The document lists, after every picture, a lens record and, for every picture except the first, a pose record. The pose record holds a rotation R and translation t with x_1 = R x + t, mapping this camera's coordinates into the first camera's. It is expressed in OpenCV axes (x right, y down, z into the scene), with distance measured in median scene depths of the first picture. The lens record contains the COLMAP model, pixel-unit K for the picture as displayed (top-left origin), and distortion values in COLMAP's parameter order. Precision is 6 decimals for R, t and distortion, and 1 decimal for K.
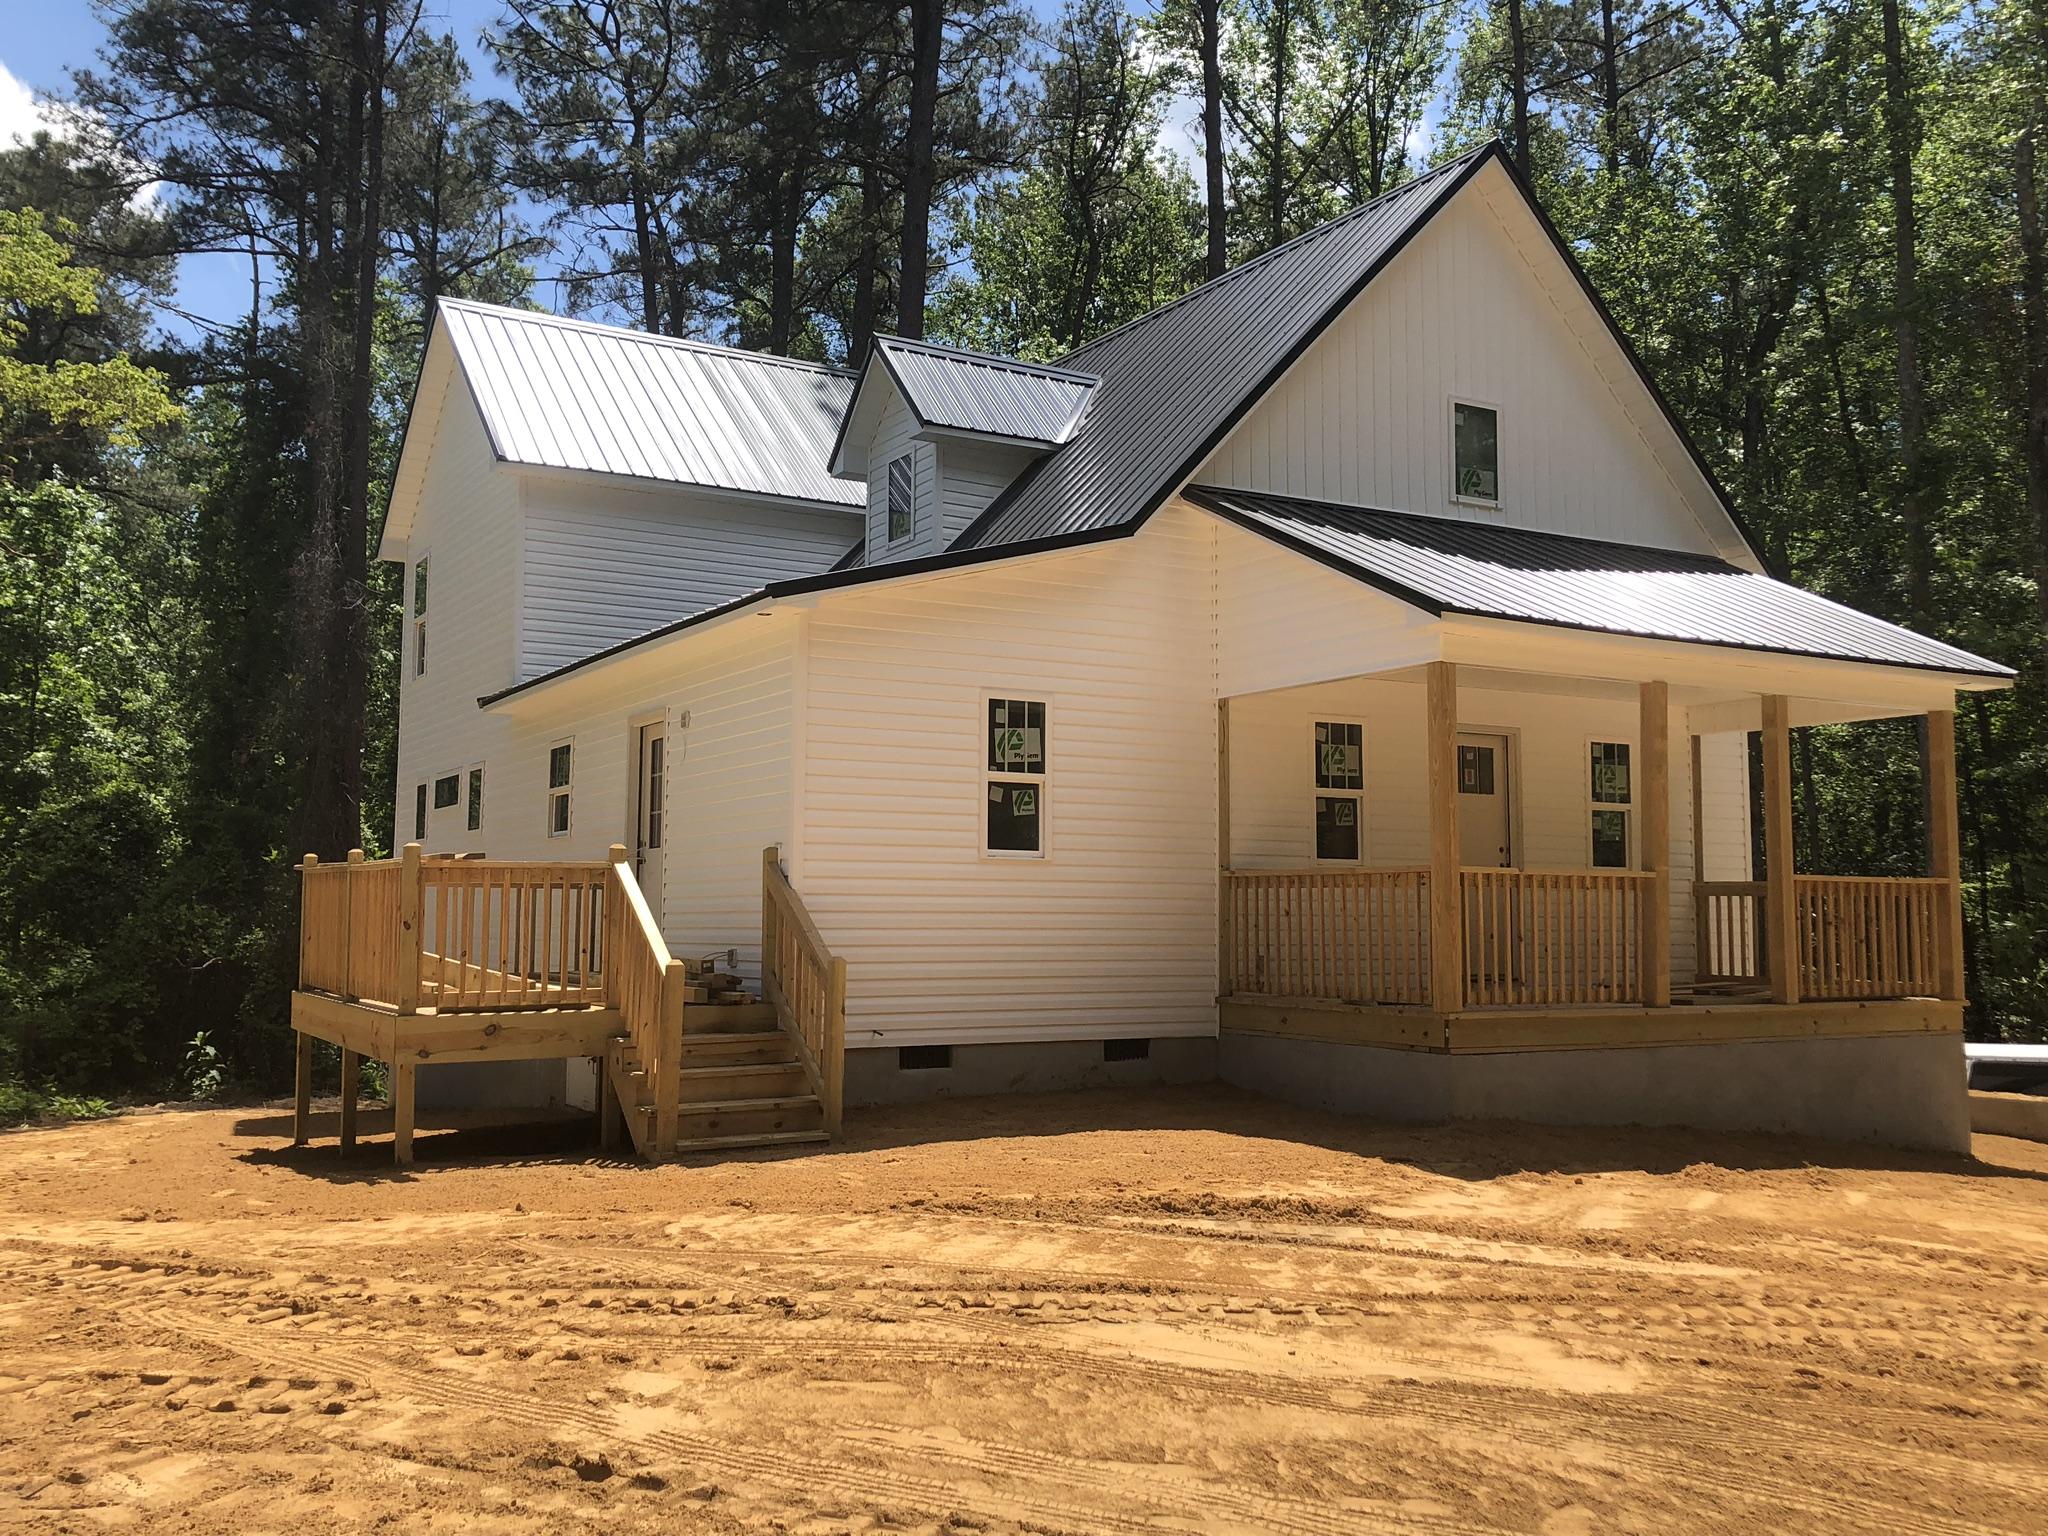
lens RADIAL K [[1822.6, 0, 1024.0], [0, 1822.6, 771.7], [0, 0, 1]] dist [0.015985, 0.000409]
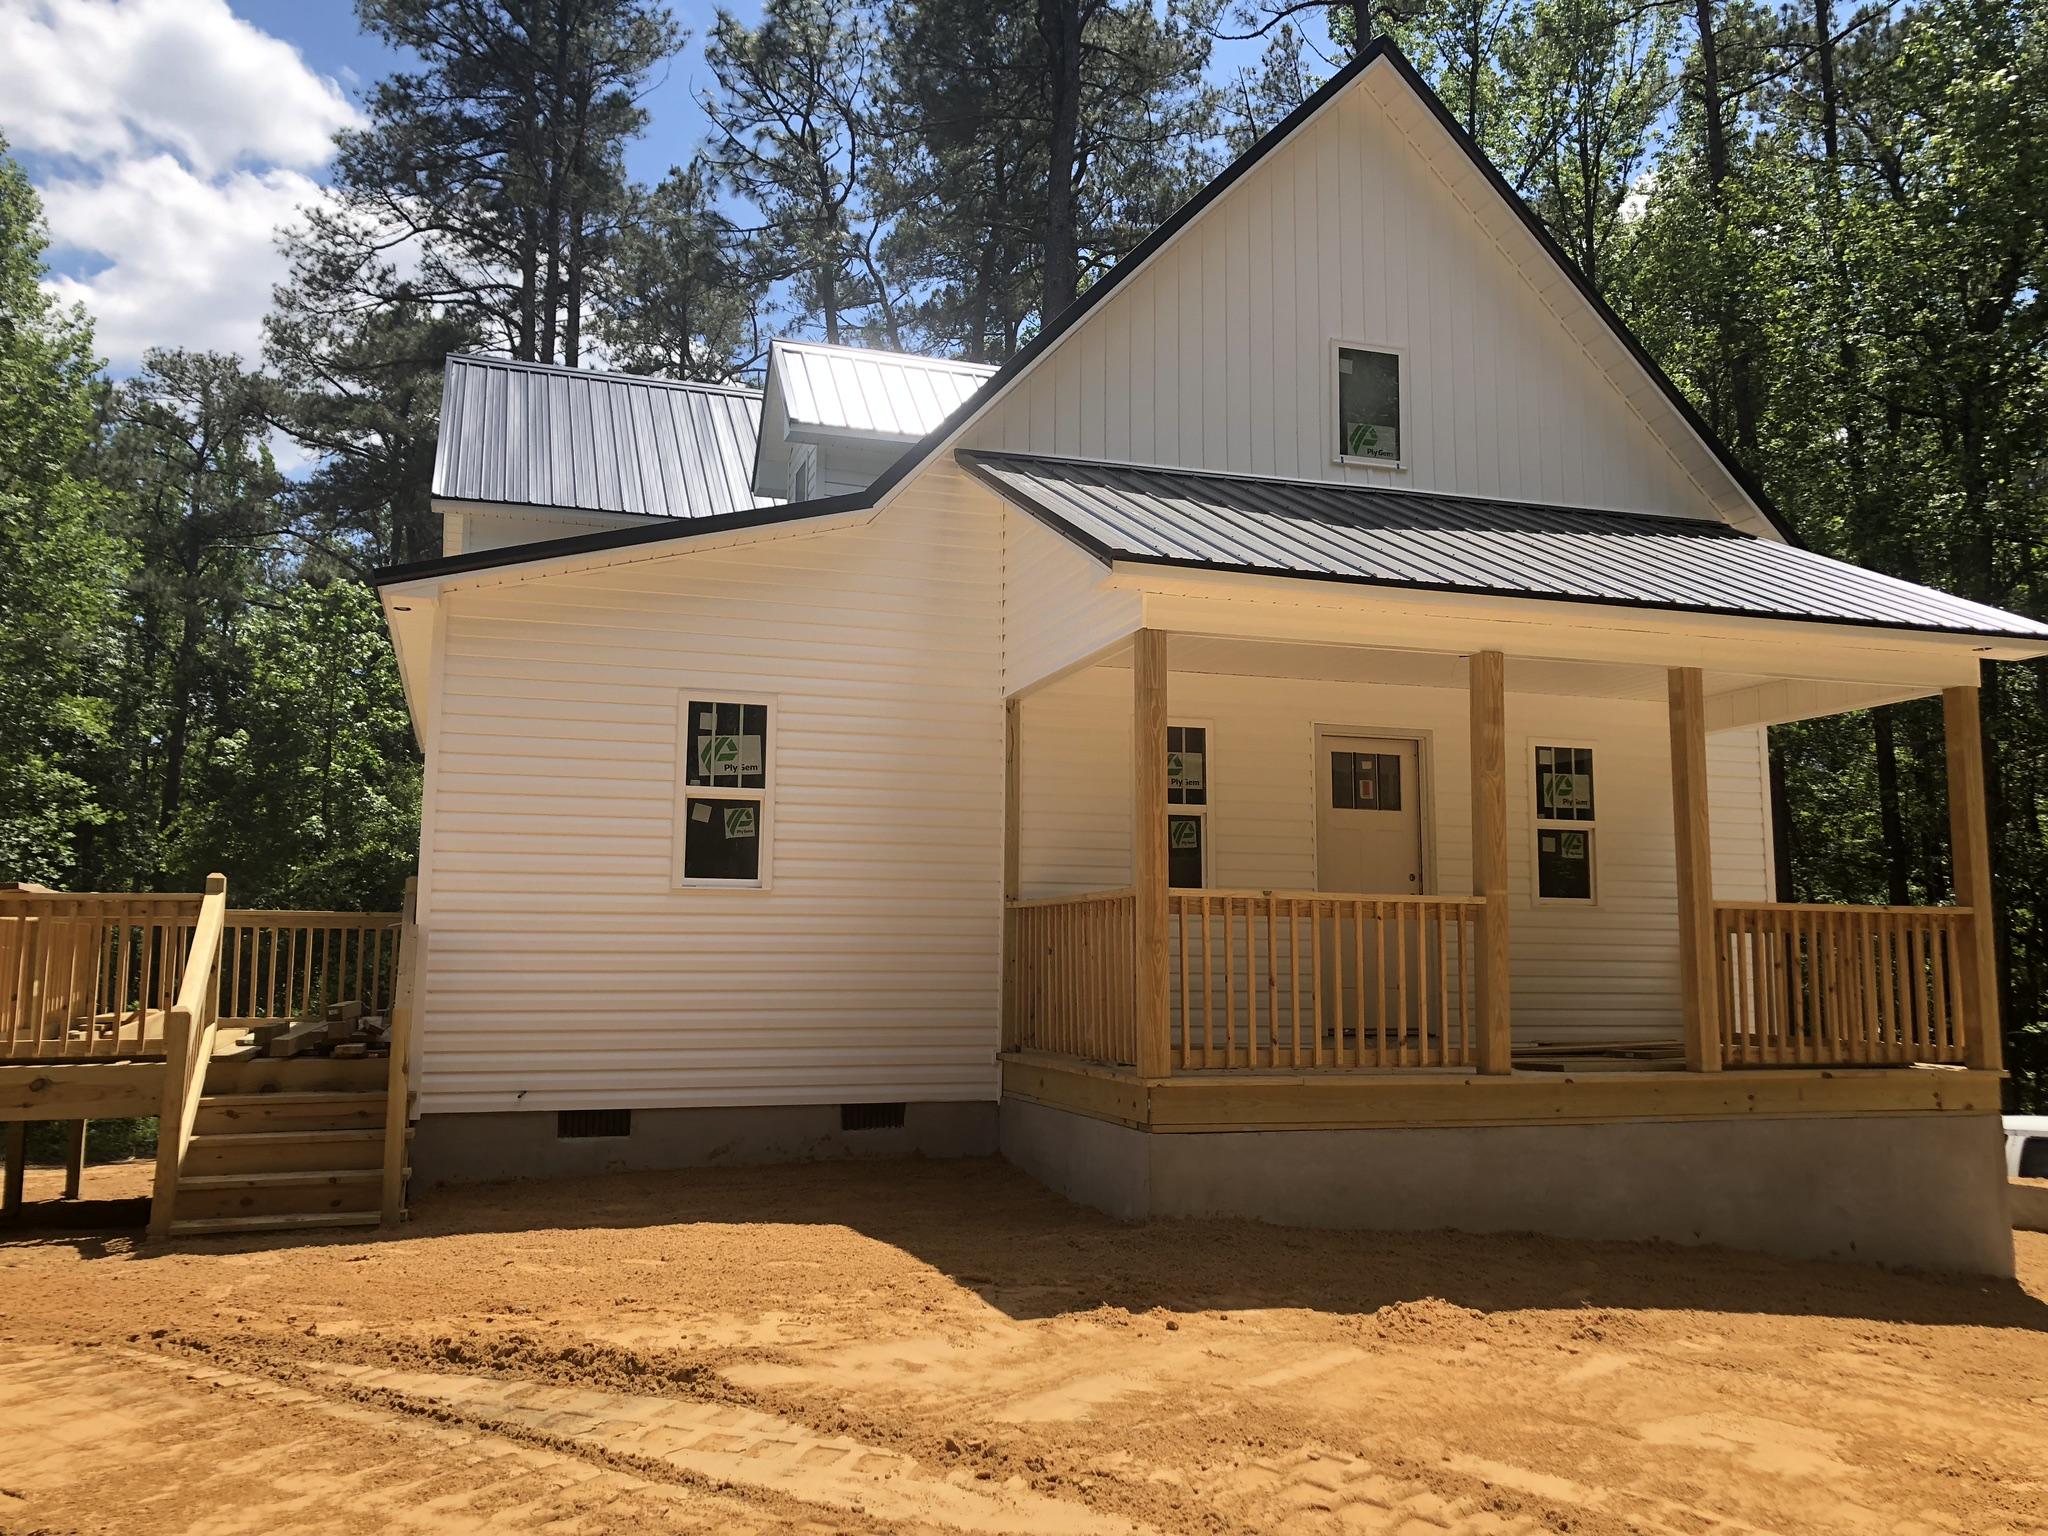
lens RADIAL K [[1668.2, 0, 1024.7], [0, 1668.2, 762.3], [0, 0, 1]] dist [0.011802, -0.002930]
pose [[0.978315, -0.024973, -0.205612, 0.280741], [0.015803, 0.998811, -0.046121, 0.025838], [0.206519, 0.041872, 0.977546, 0.252359]]
